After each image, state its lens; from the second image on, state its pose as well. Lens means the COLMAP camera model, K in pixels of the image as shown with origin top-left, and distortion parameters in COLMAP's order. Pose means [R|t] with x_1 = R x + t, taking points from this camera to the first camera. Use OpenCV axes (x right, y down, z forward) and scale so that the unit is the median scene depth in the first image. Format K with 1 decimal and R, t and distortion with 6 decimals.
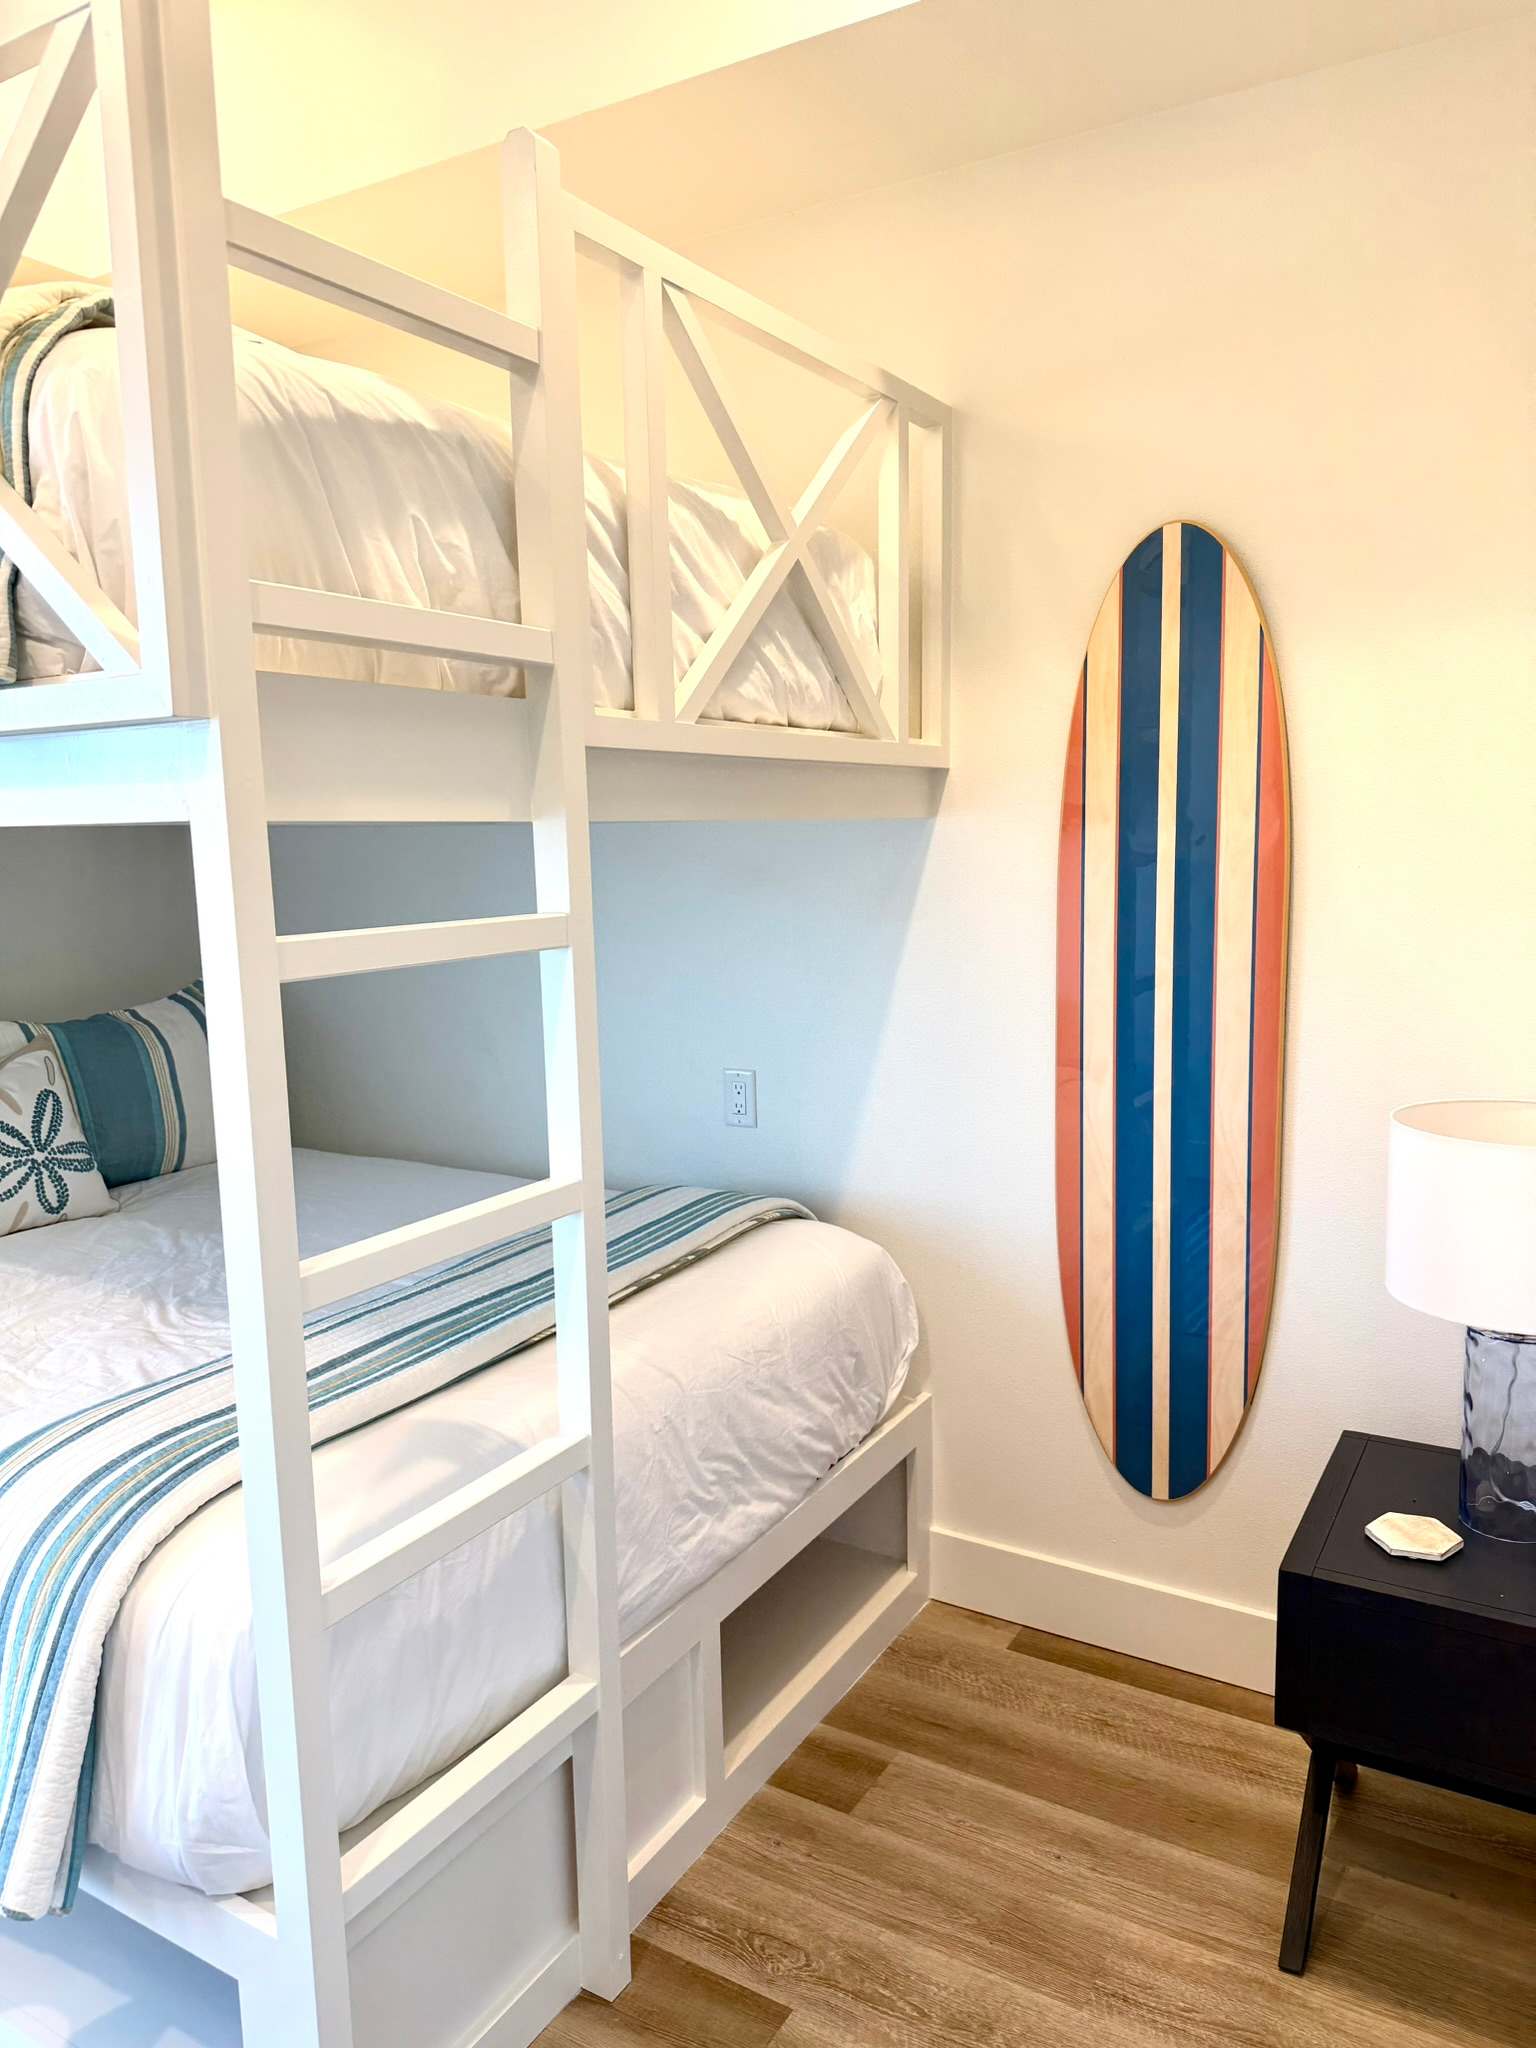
lens RADIAL K [[1433.3, 0, 763.6], [0, 1433.3, 1031.7], [0, 0, 1]] dist [0.041865, -0.047892]
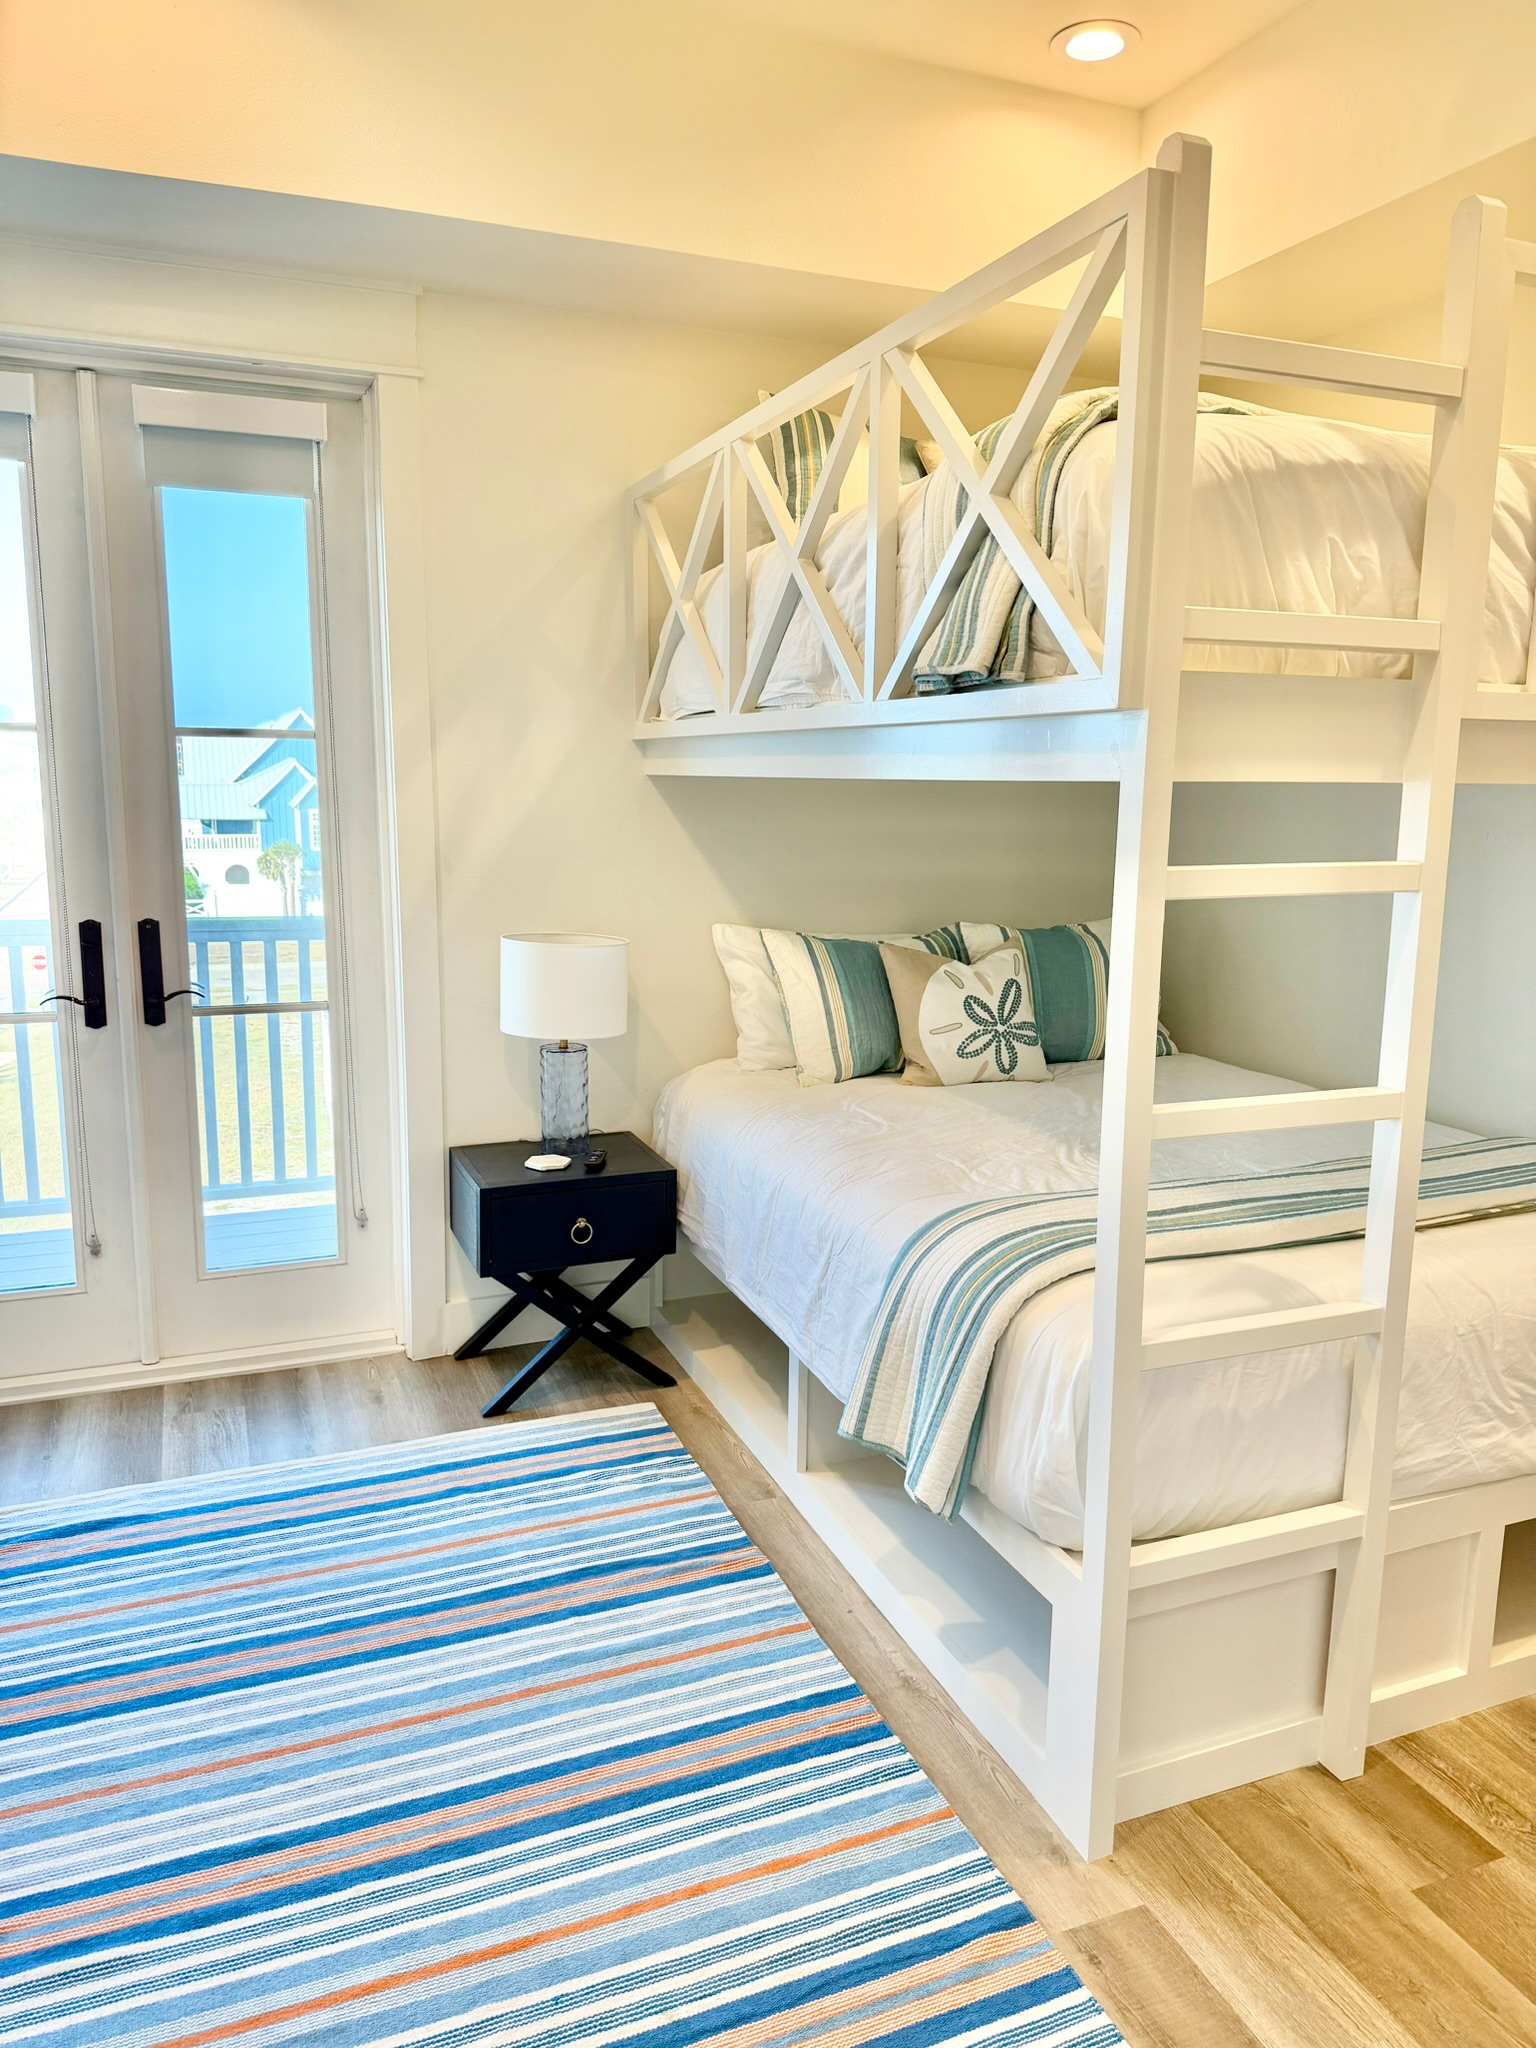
lens RADIAL K [[1433.3, 0, 763.6], [0, 1433.3, 1031.7], [0, 0, 1]] dist [0.041865, -0.047892]
pose [[0.796015, 0.137264, -0.589508, 0.143788], [-0.111801, 0.990531, 0.079675, 0.018974], [0.594862, 0.002485, 0.803824, -0.261376]]
